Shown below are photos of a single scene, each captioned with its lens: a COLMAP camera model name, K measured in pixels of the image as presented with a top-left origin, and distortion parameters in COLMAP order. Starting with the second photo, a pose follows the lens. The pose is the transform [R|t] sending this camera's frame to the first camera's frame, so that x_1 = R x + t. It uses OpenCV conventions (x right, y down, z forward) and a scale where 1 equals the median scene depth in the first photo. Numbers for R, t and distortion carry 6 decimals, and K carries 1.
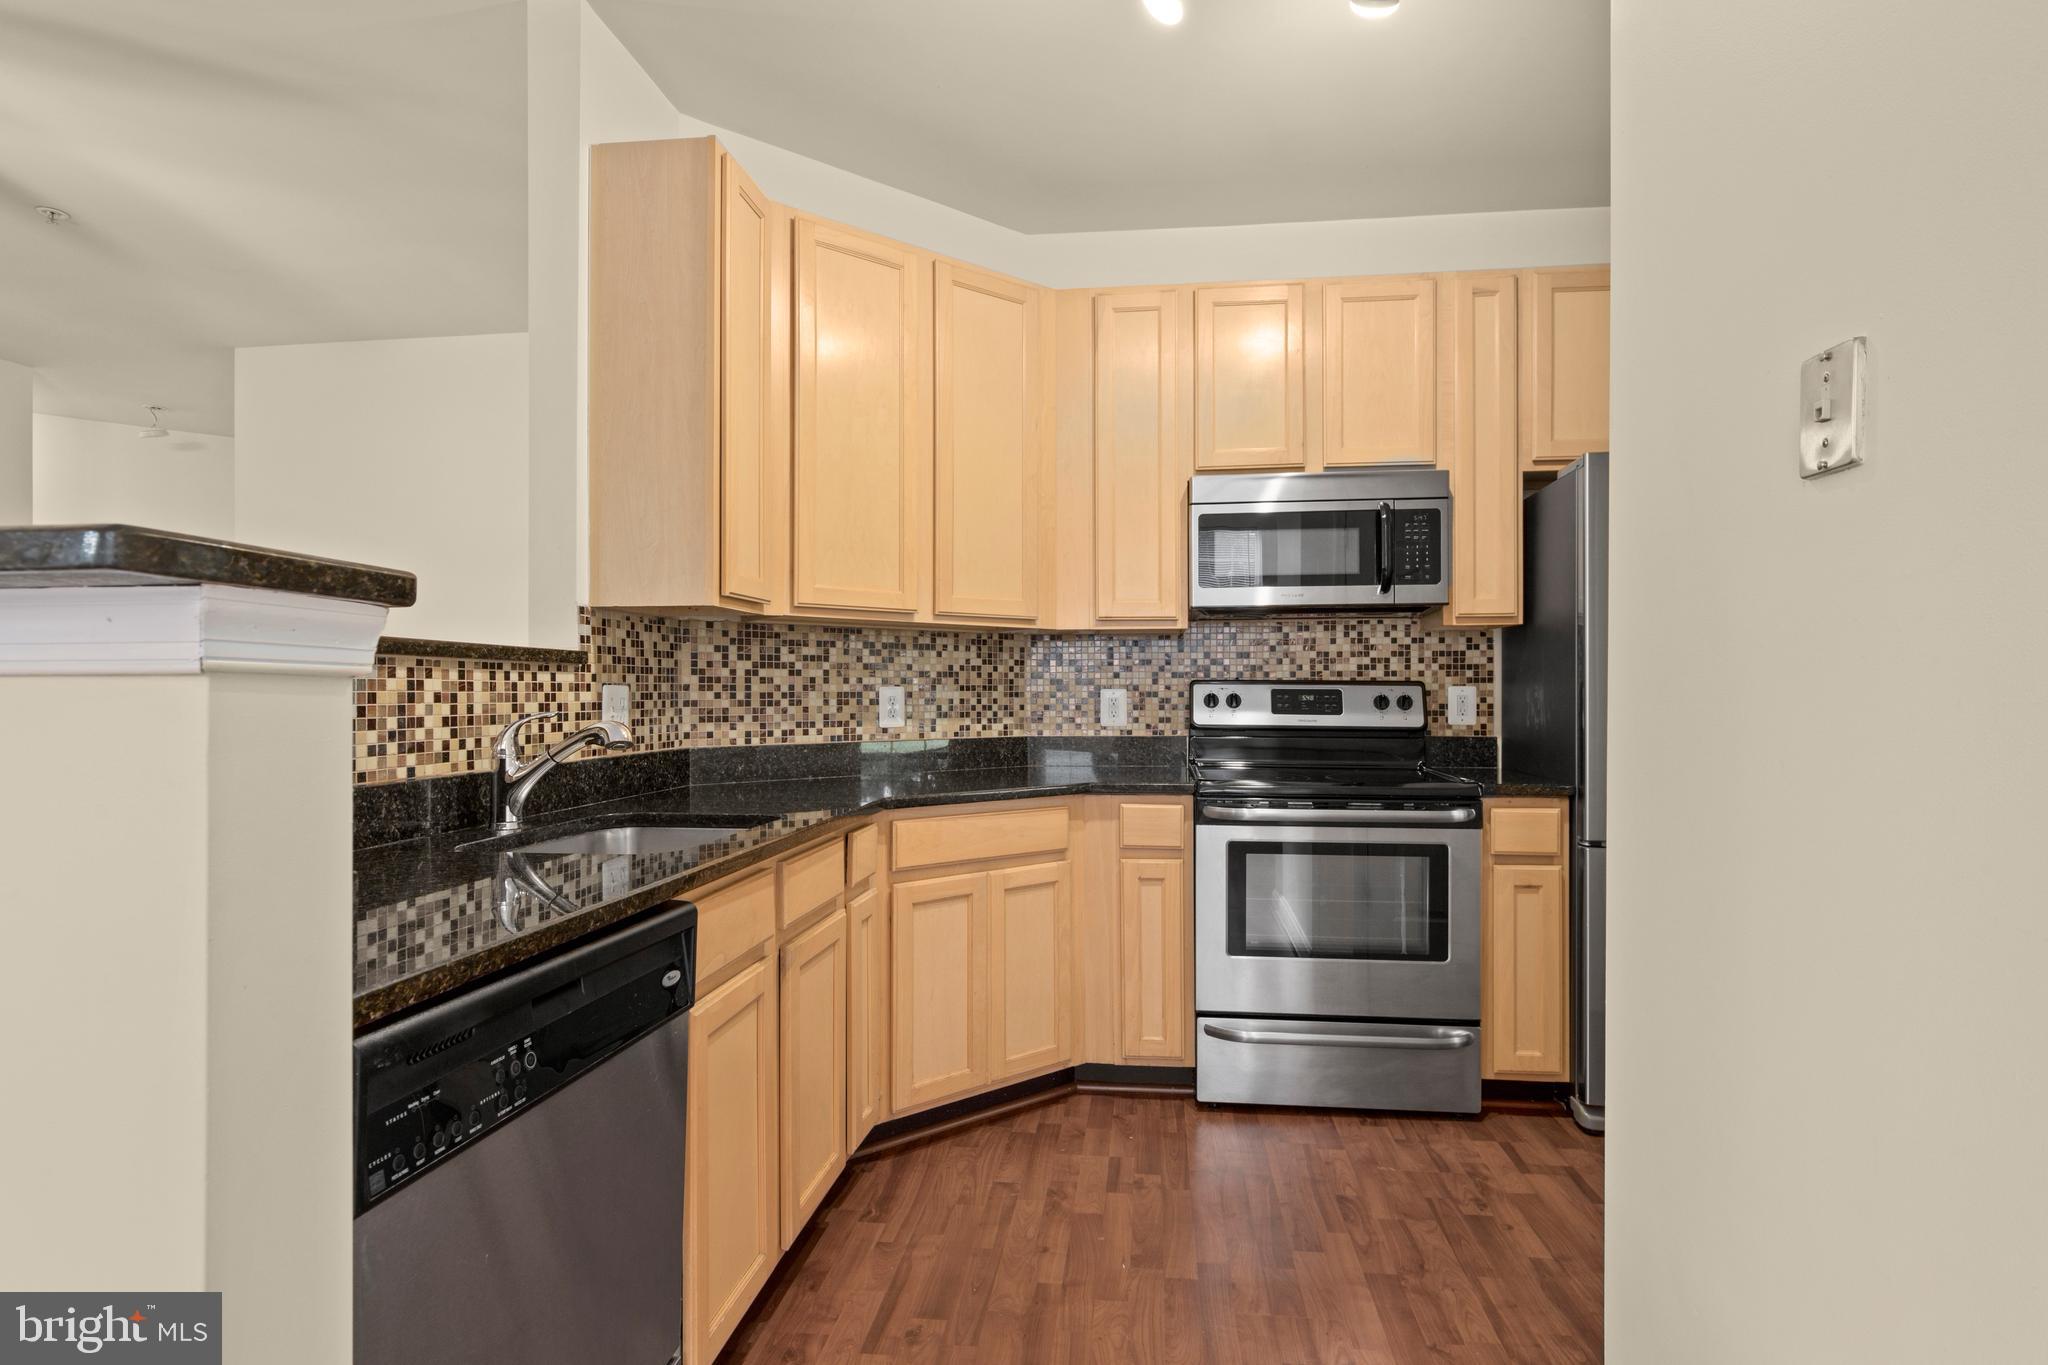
lens RADIAL K [[1000.8, 0, 1053.4], [0, 1000.8, 688.4], [0, 0, 1]] dist [-0.003542, 0.000161]
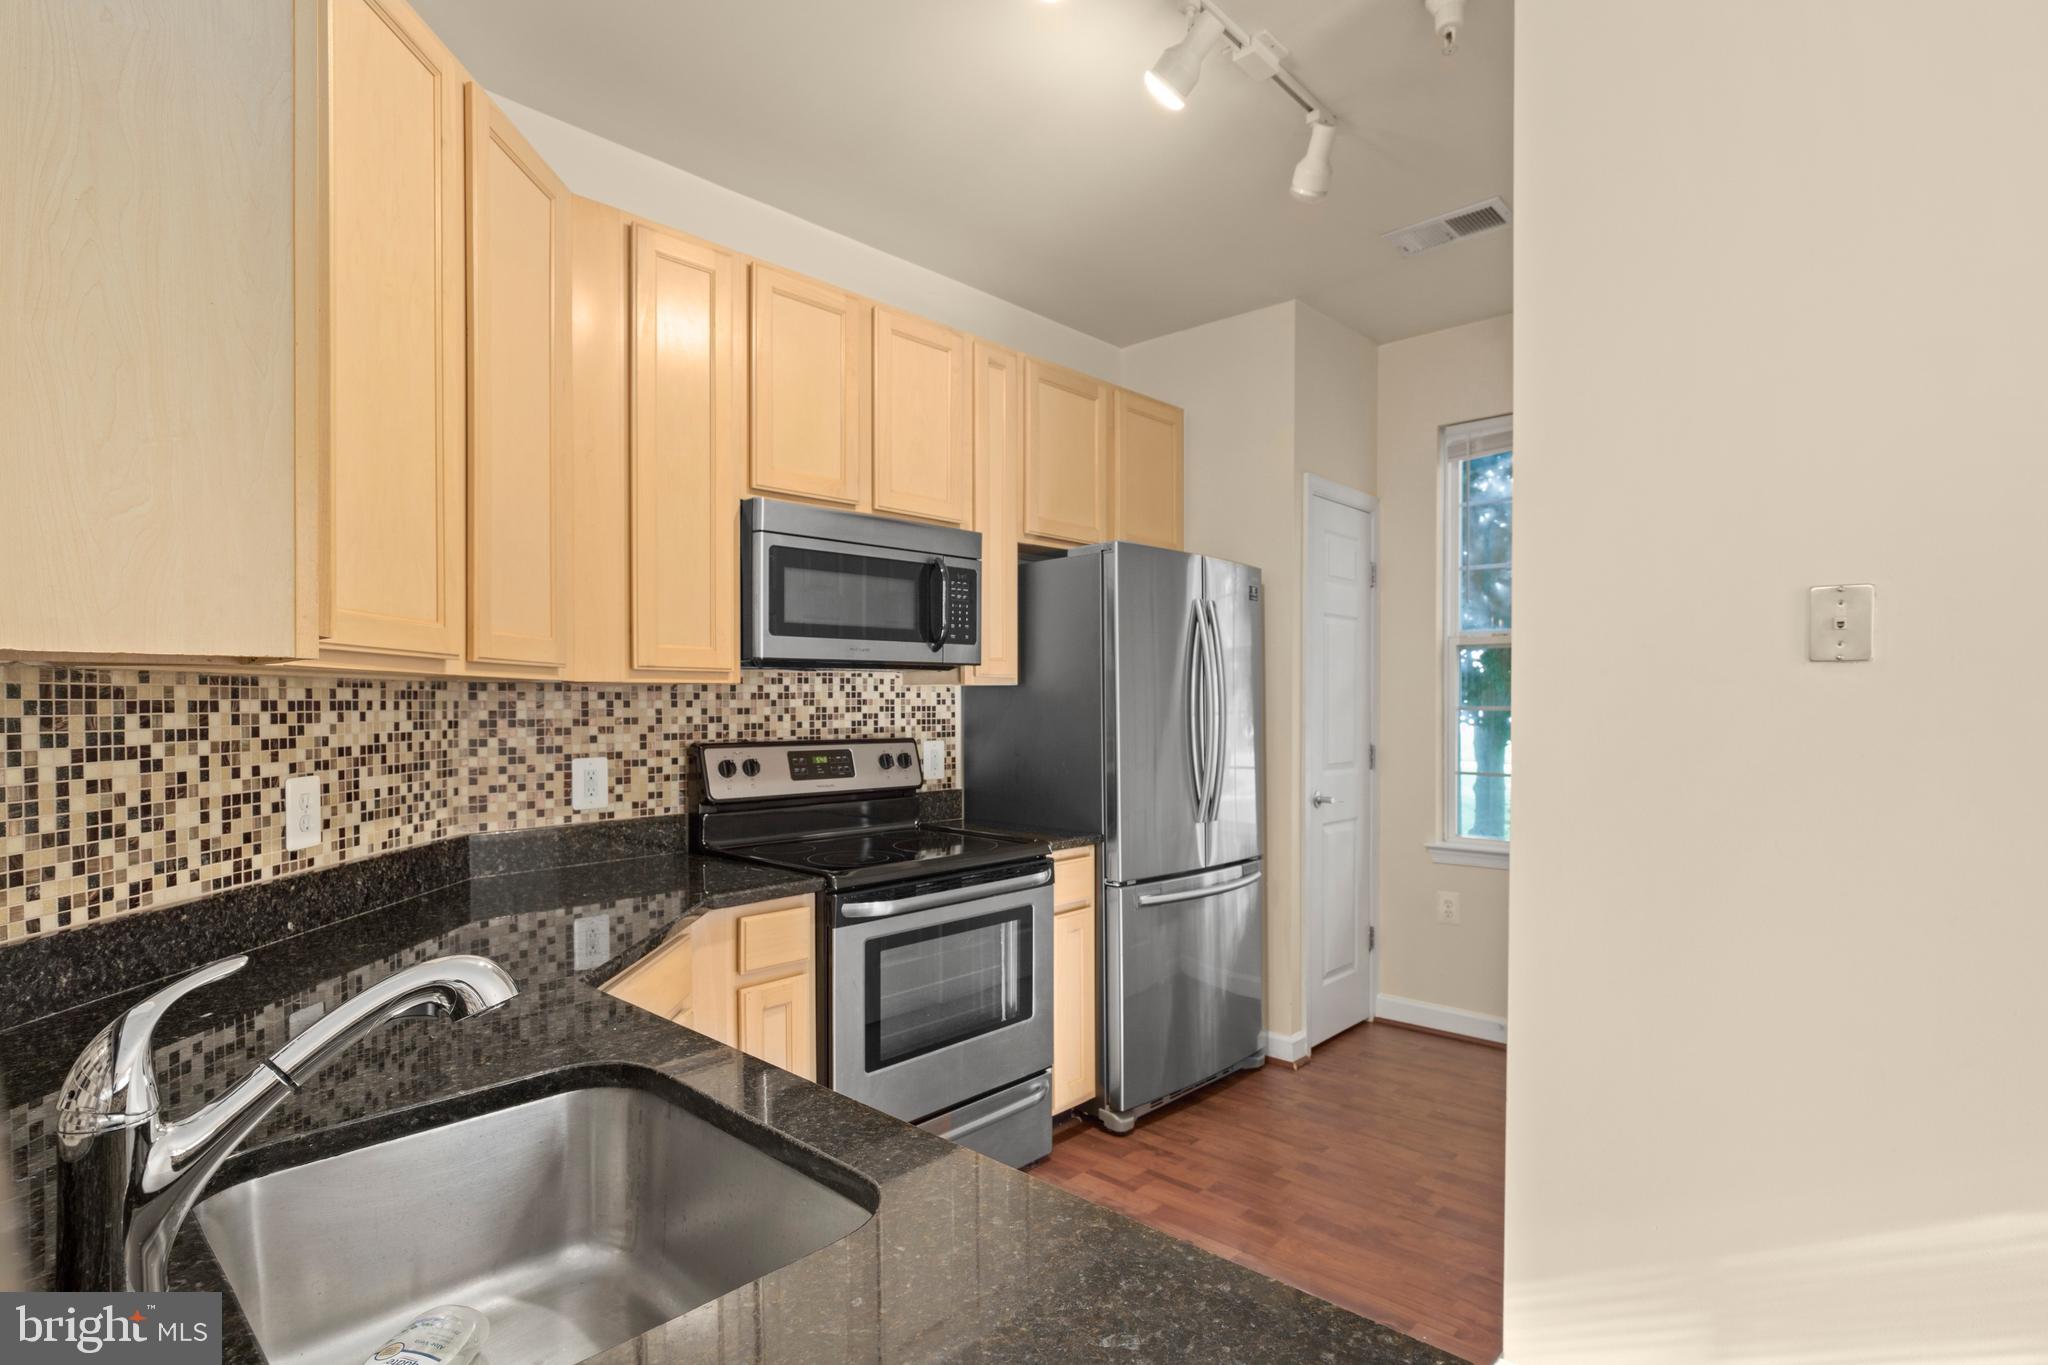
lens RADIAL K [[1031.7, 0, 1022.9], [0, 1031.7, 709.9], [0, 0, 1]] dist [-0.000032, 0.000894]
pose [[0.592778, -0.008846, 0.805317, -0.399060], [0.000591, 0.999944, 0.010549, -0.046920], [-0.805365, -0.005778, 0.592750, 0.325734]]
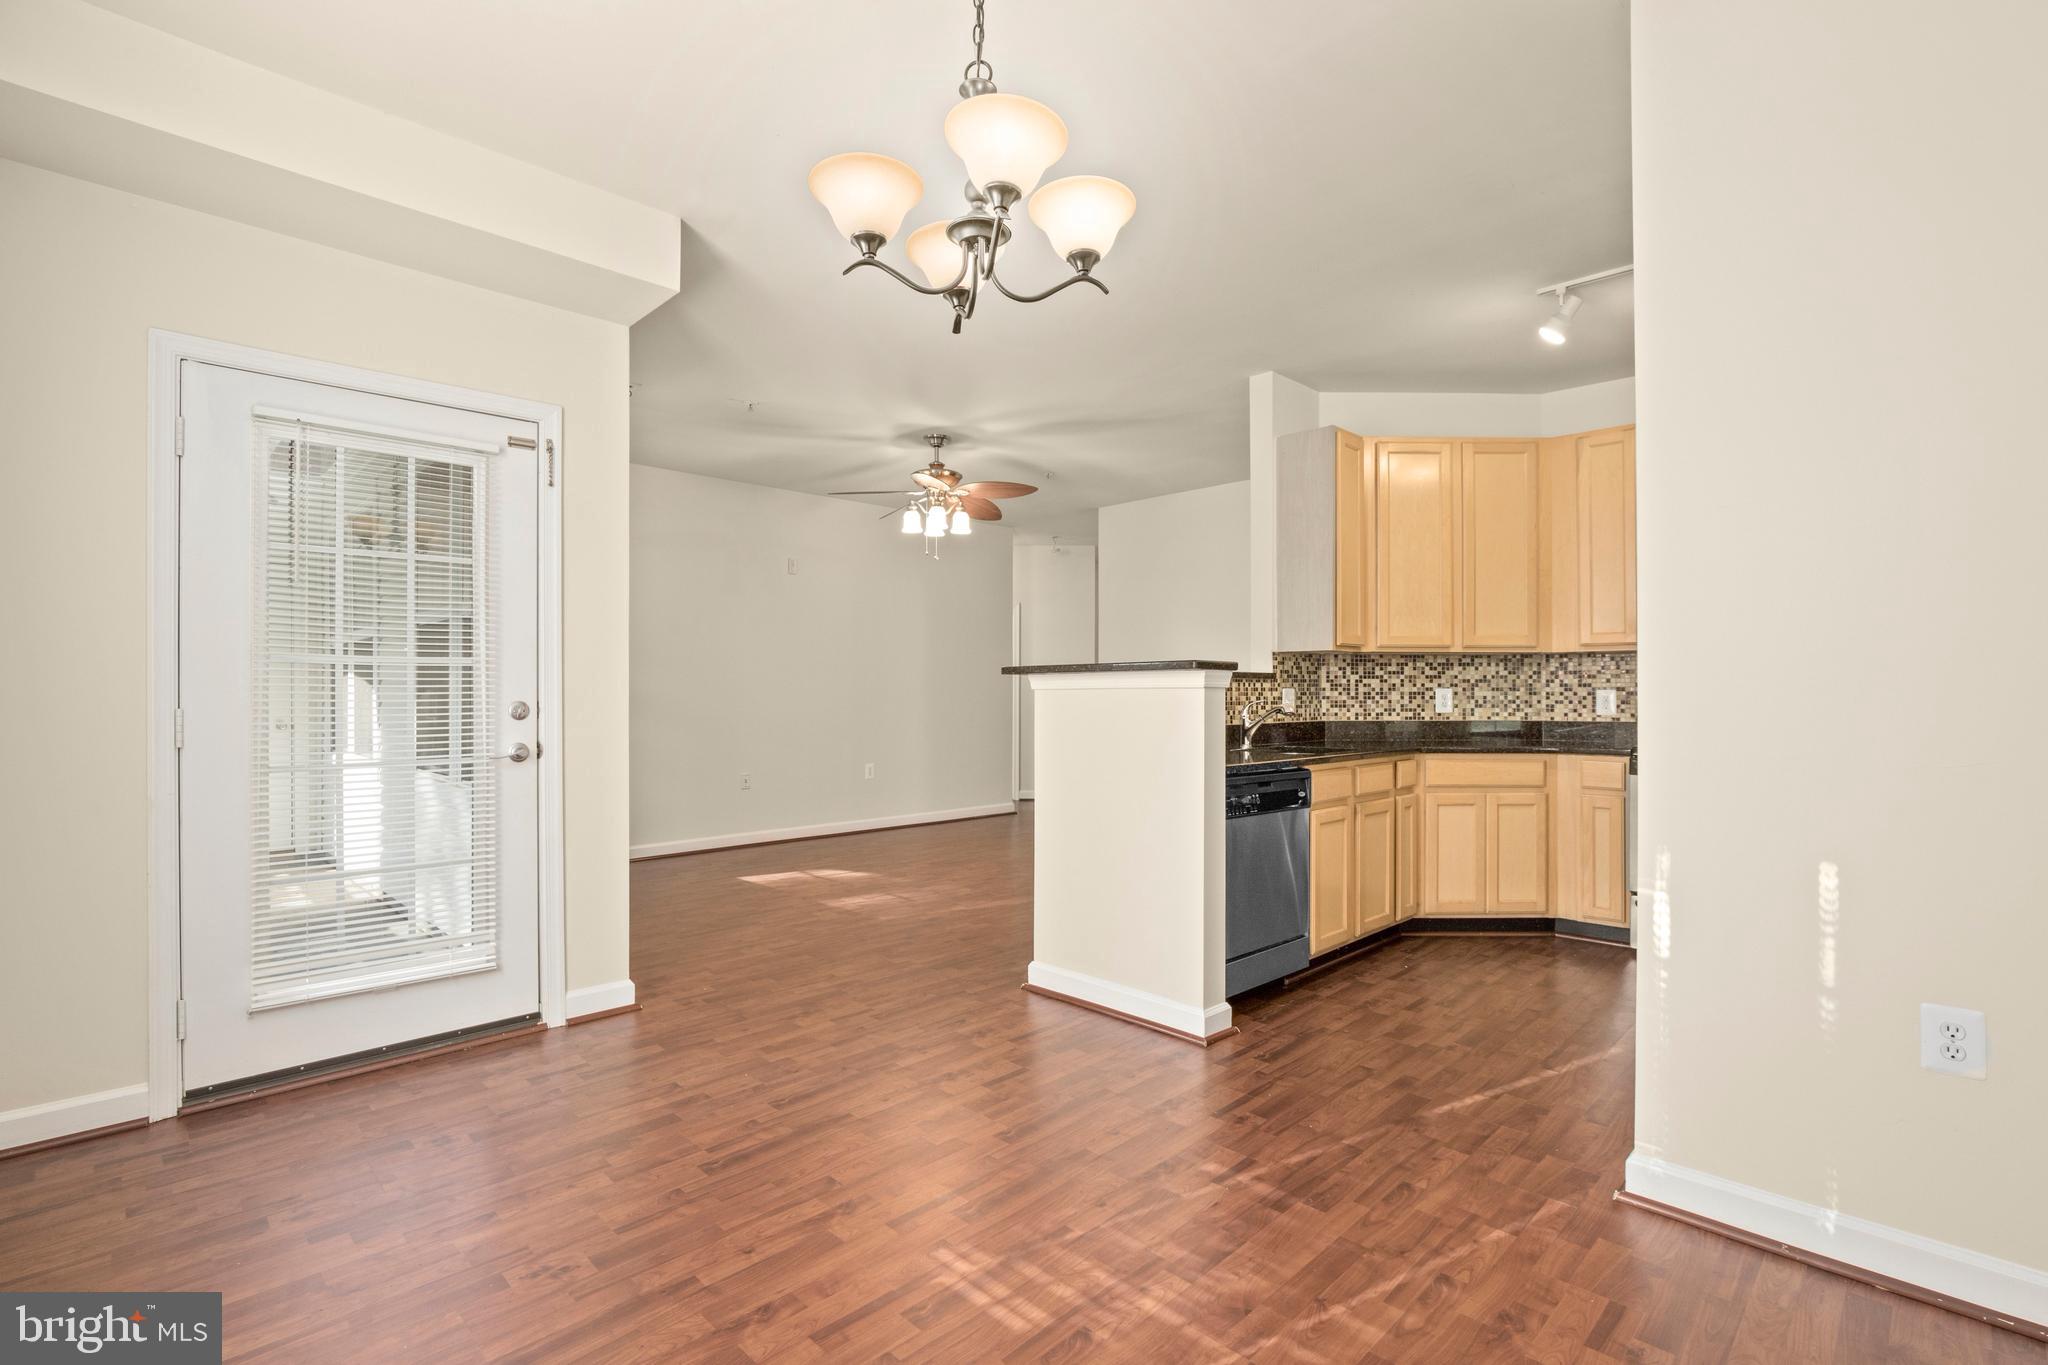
lens RADIAL K [[944.9, 0, 1051.1], [0, 944.9, 690.8], [0, 0, 1]] dist [-0.001547, 0.000022]
pose [[0.785714, 0.000590, -0.618590, 0.308837], [0.001253, 0.999996, 0.002545, -0.002948], [0.618589, -0.002774, 0.785710, -0.673499]]
